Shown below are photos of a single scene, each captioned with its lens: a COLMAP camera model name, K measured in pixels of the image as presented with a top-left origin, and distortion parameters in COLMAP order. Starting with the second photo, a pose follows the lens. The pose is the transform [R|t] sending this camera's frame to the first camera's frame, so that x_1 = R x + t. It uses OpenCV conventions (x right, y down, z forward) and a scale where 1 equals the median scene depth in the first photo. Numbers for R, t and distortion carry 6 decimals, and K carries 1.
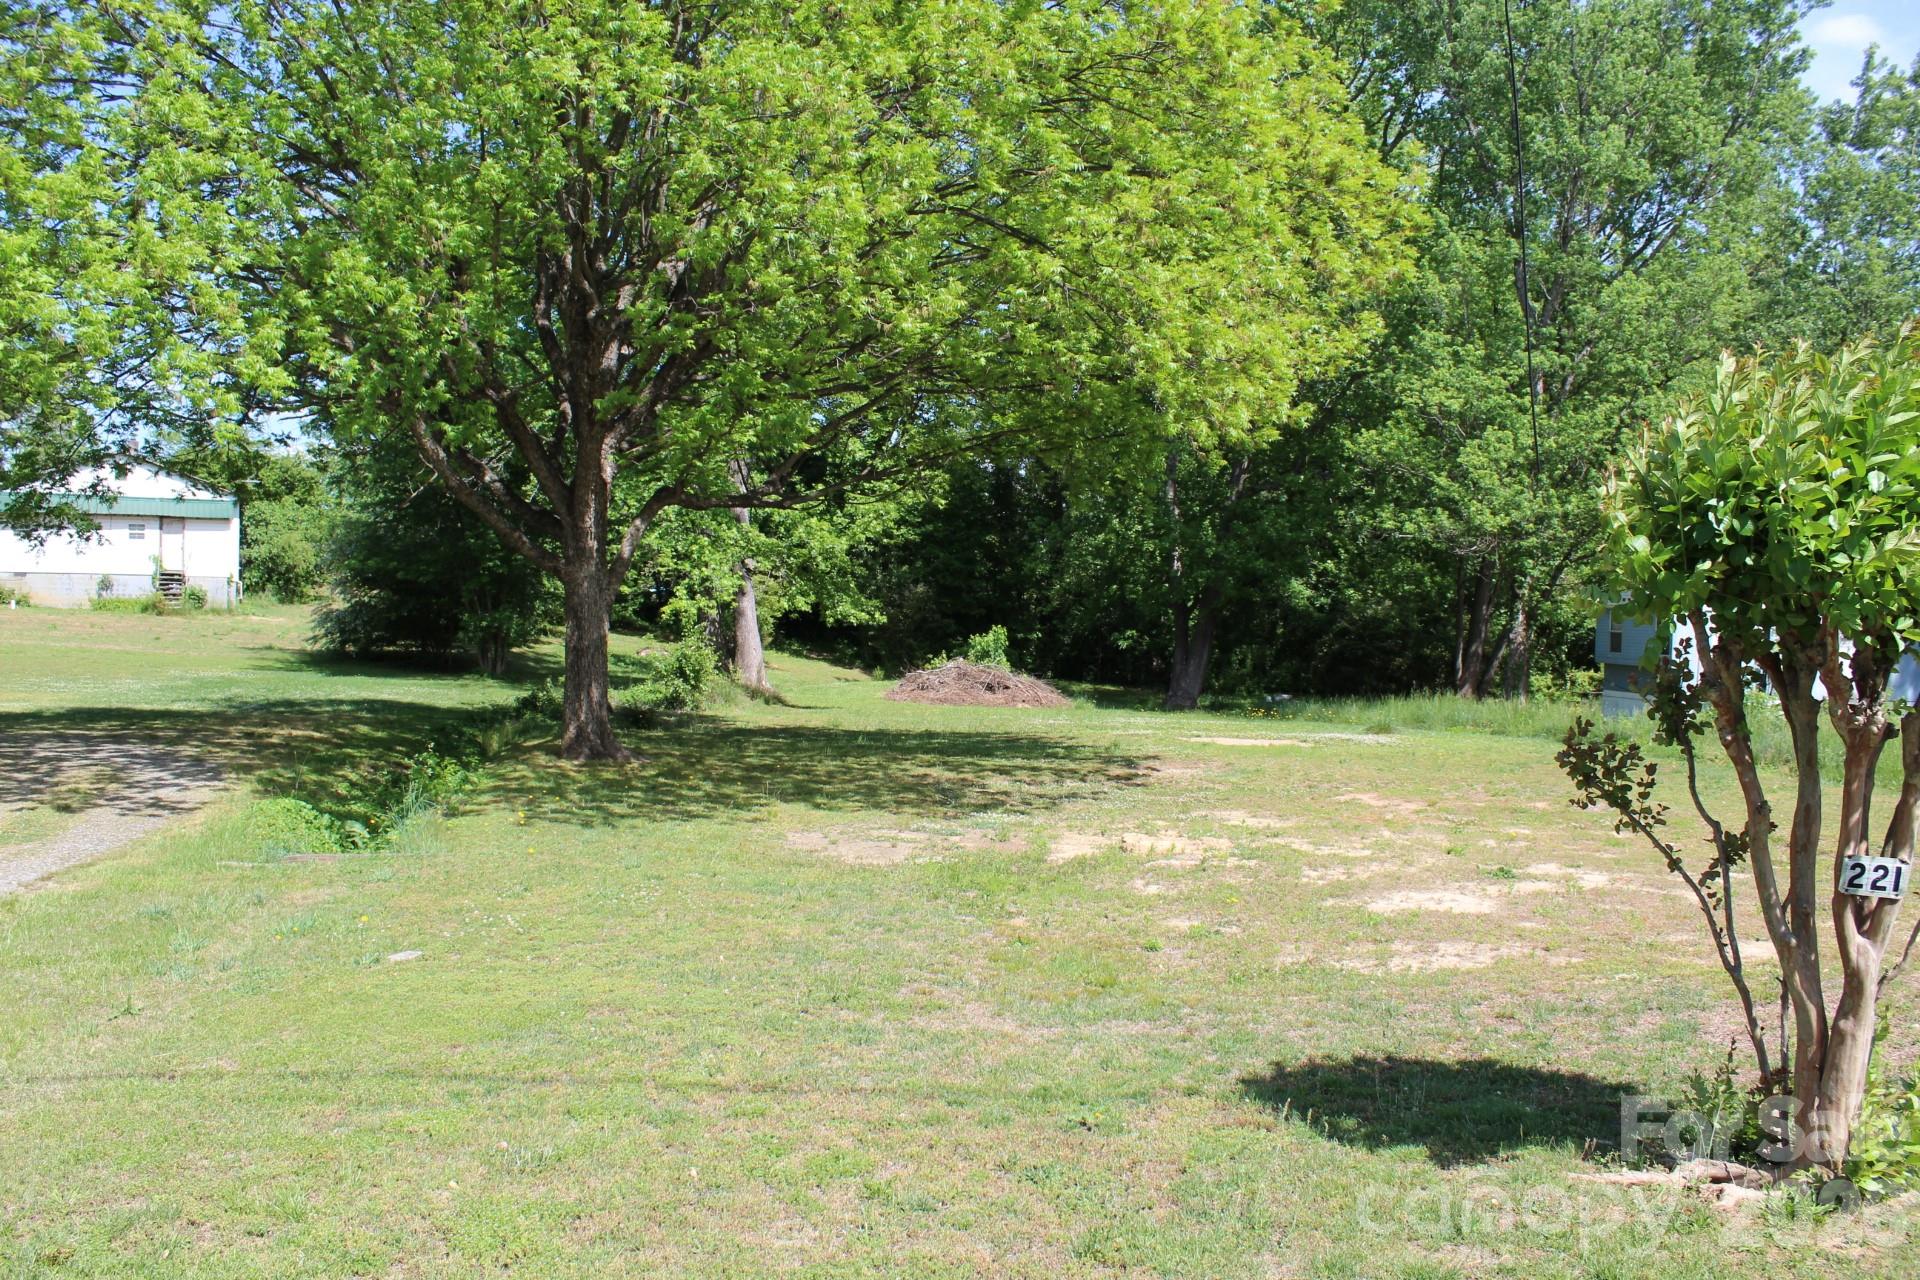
lens RADIAL K [[1575.8, 0, 960.0], [0, 1575.8, 640.0], [0, 0, 1]] dist [-0.157305, 0.121054]
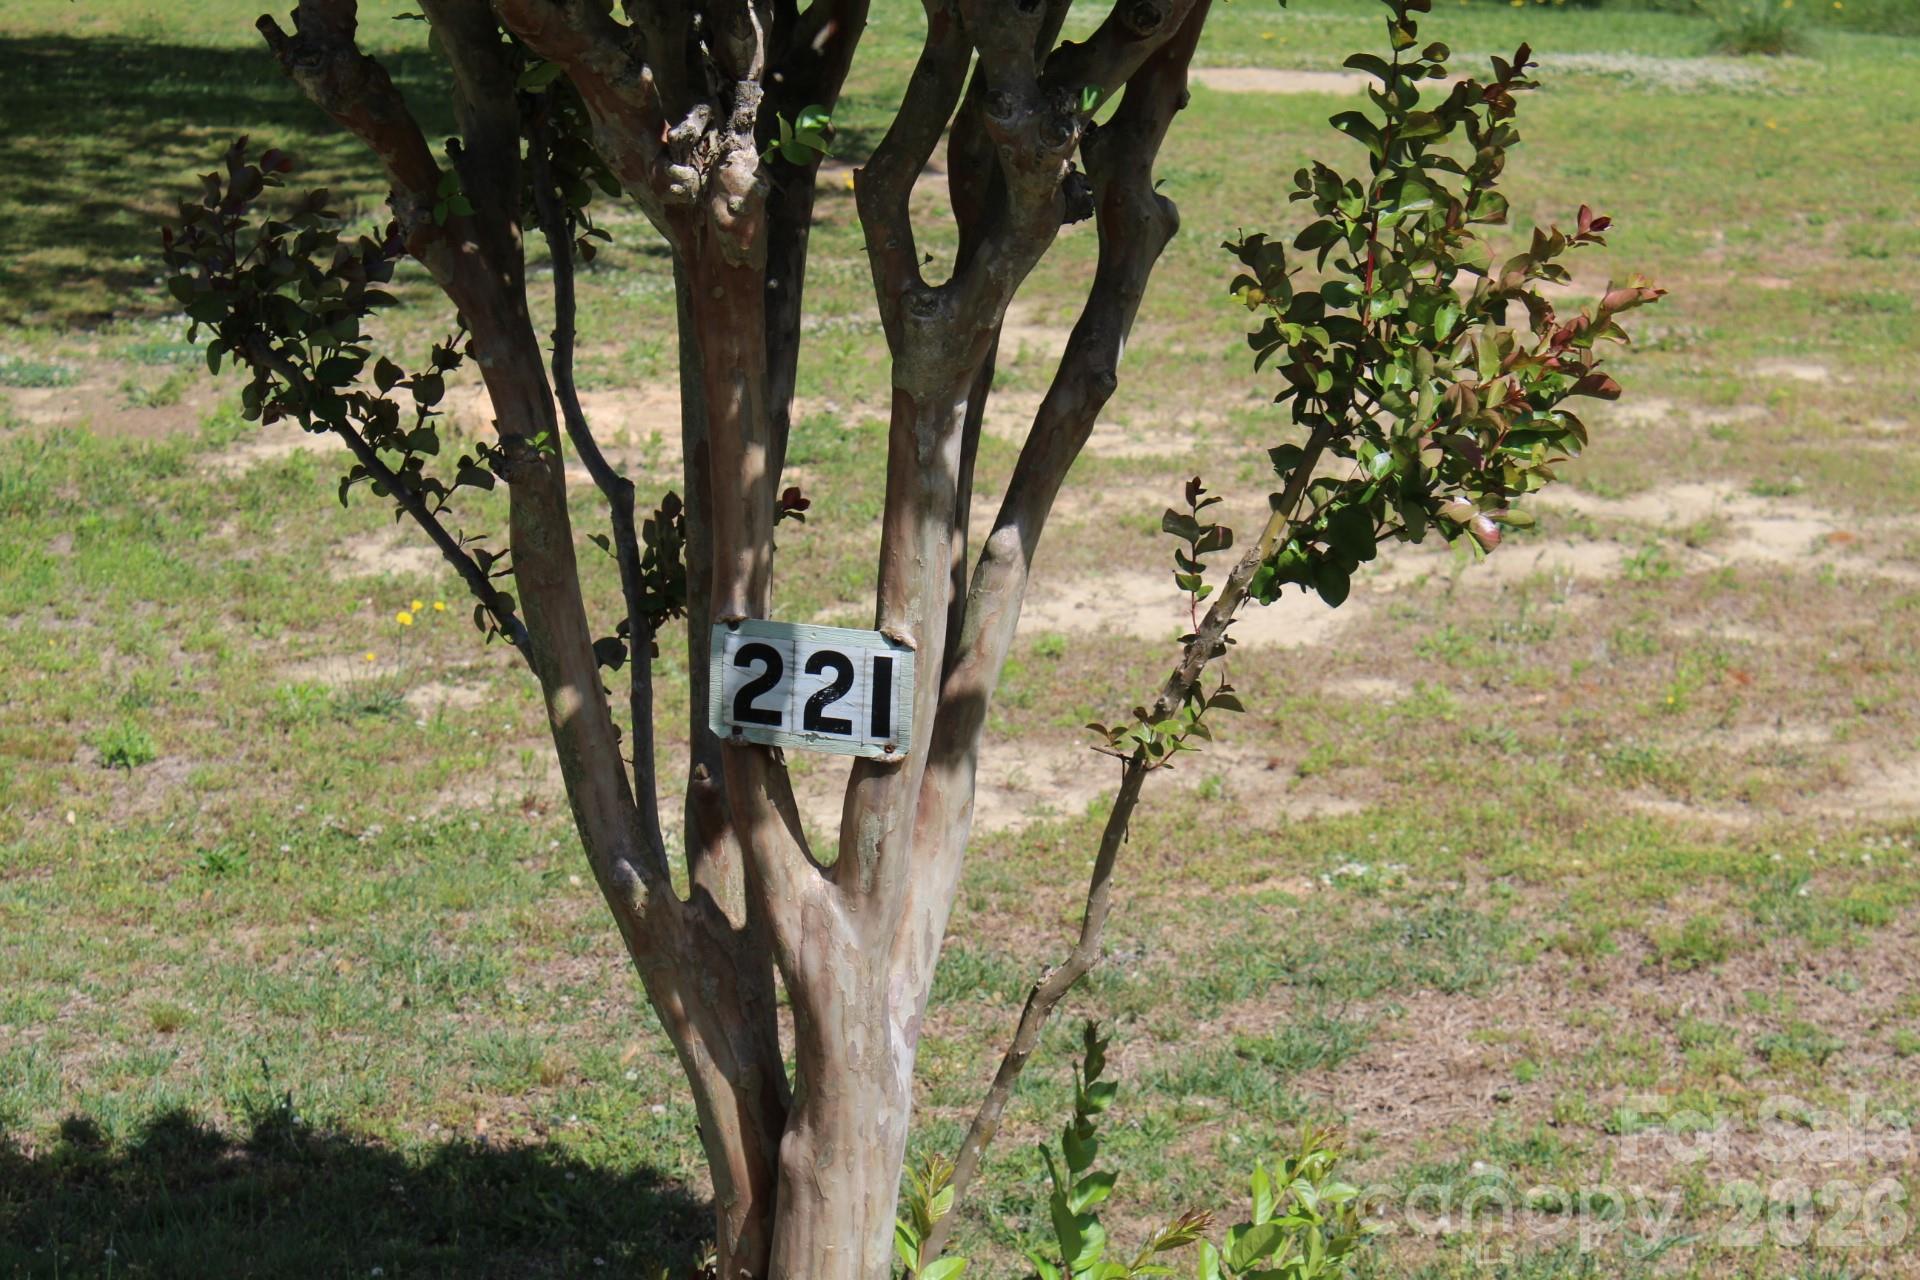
lens RADIAL K [[4512.3, 0, 960.0], [0, 4512.3, 640.0], [0, 0, 1]] dist [0.087993, -0.023434]
pose [[0.999945, -0.005720, 0.008834, 0.108262], [0.003923, 0.981496, 0.191441, -0.004699], [-0.009766, -0.191396, 0.981464, 0.018160]]
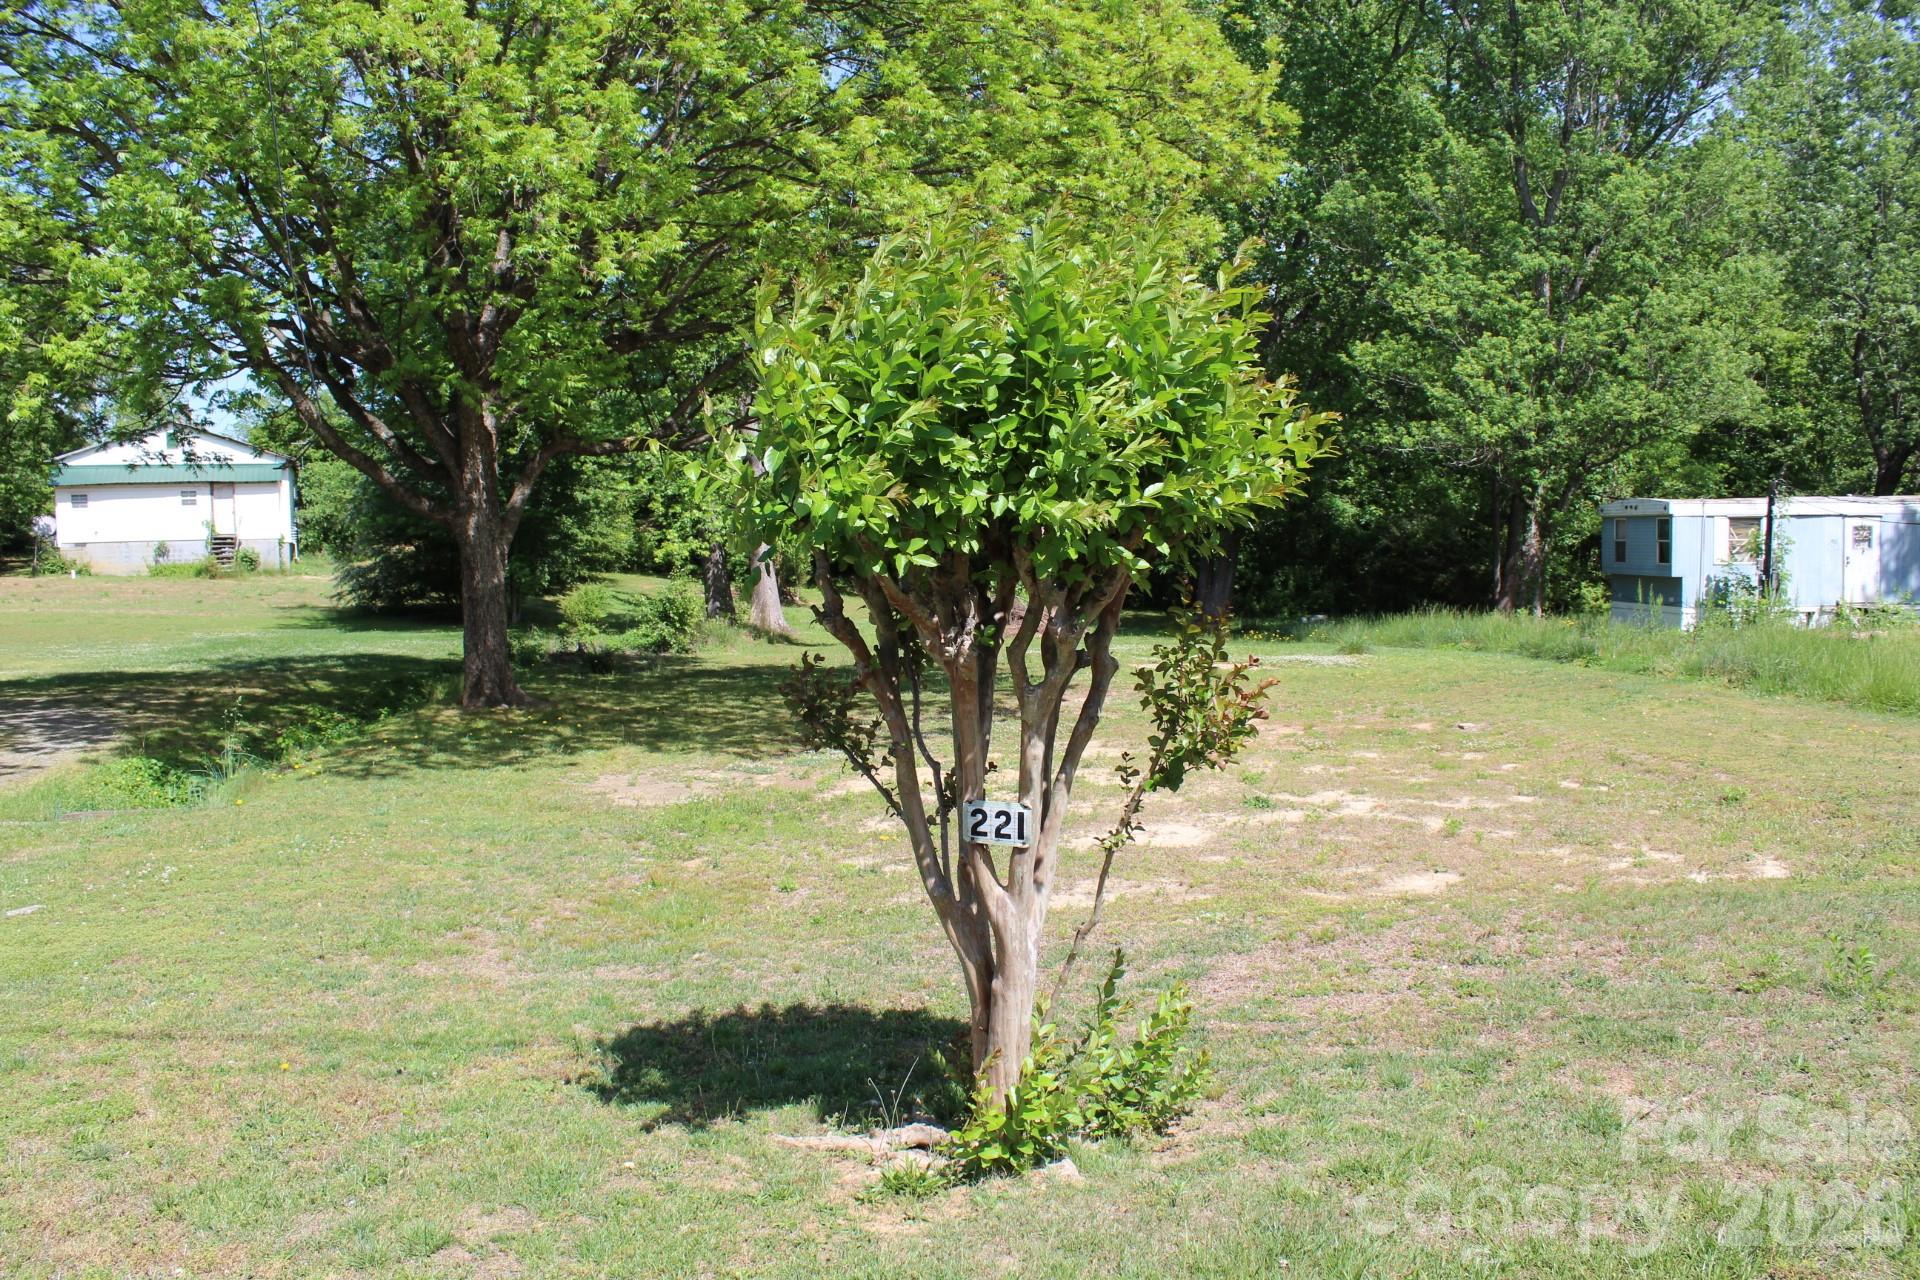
lens RADIAL K [[1575.8, 0, 960.0], [0, 1575.8, 640.0], [0, 0, 1]] dist [-0.157305, 0.121054]
pose [[0.997003, -0.034333, -0.069332, 0.112559], [0.037313, 0.998415, 0.042144, 0.001187], [0.067775, -0.044604, 0.996703, 0.011382]]
